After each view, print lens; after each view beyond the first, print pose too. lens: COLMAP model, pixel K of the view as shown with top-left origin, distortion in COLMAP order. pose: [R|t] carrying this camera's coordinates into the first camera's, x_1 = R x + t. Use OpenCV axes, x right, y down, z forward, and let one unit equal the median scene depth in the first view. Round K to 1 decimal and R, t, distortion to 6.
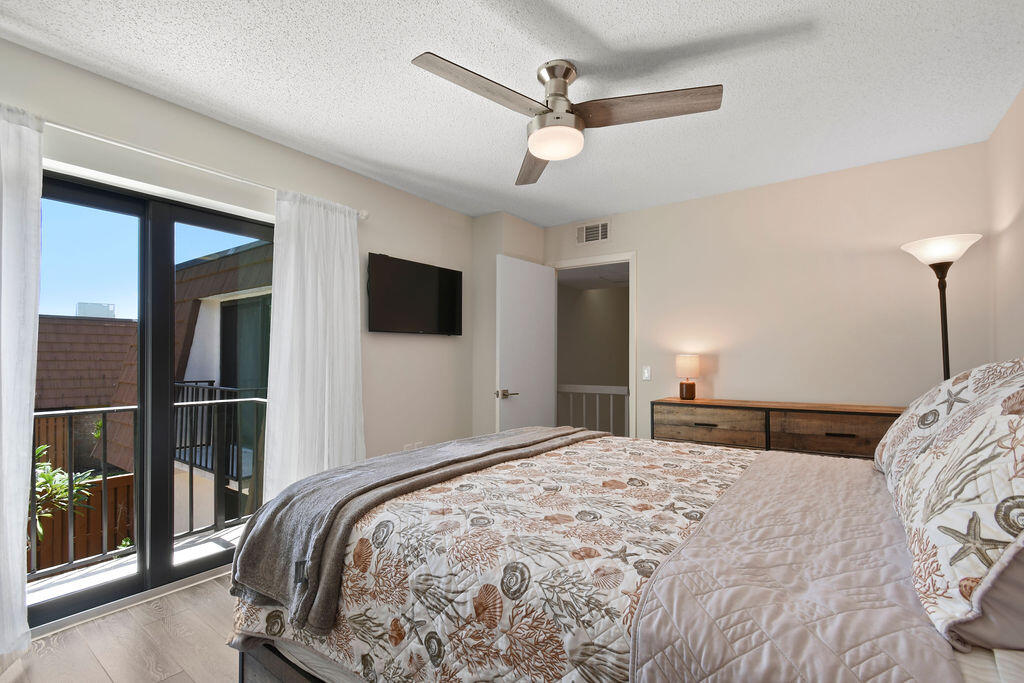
lens RADIAL K [[460.1, 0, 525.0], [0, 460.1, 357.6], [0, 0, 1]] dist [-0.001784, -0.001220]
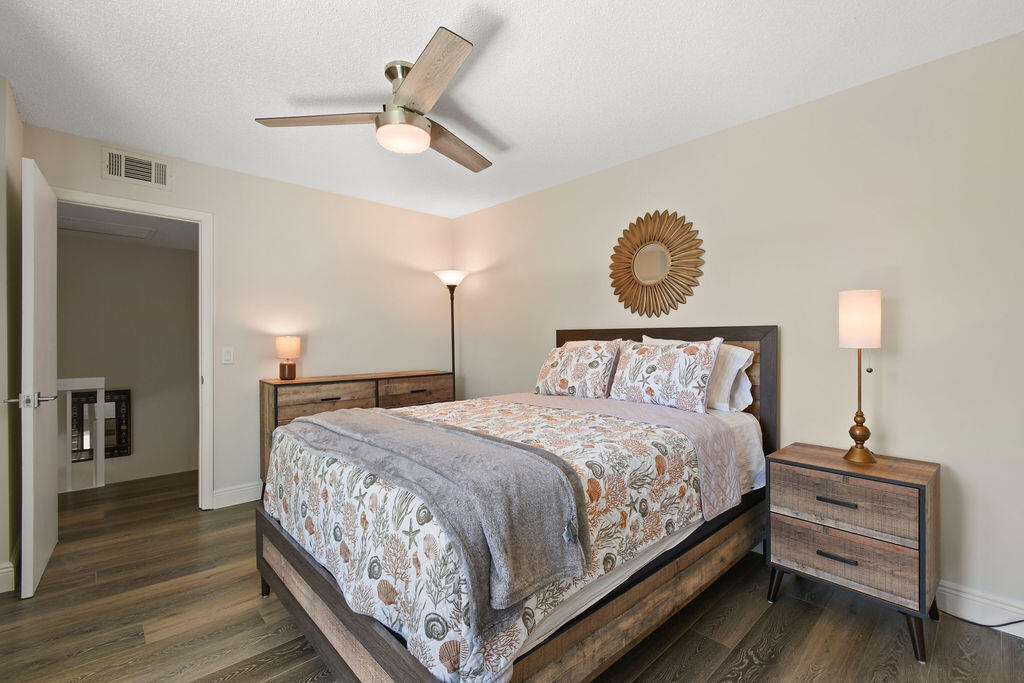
lens RADIAL K [[460.1, 0, 513.1], [0, 460.1, 342.3], [0, 0, 1]] dist [-0.001784, -0.001220]
pose [[0.188240, -0.005121, 0.982110, -0.667887], [-0.006682, 0.999957, 0.006494, -0.001830], [-0.982100, -0.007785, 0.188198, 0.386086]]
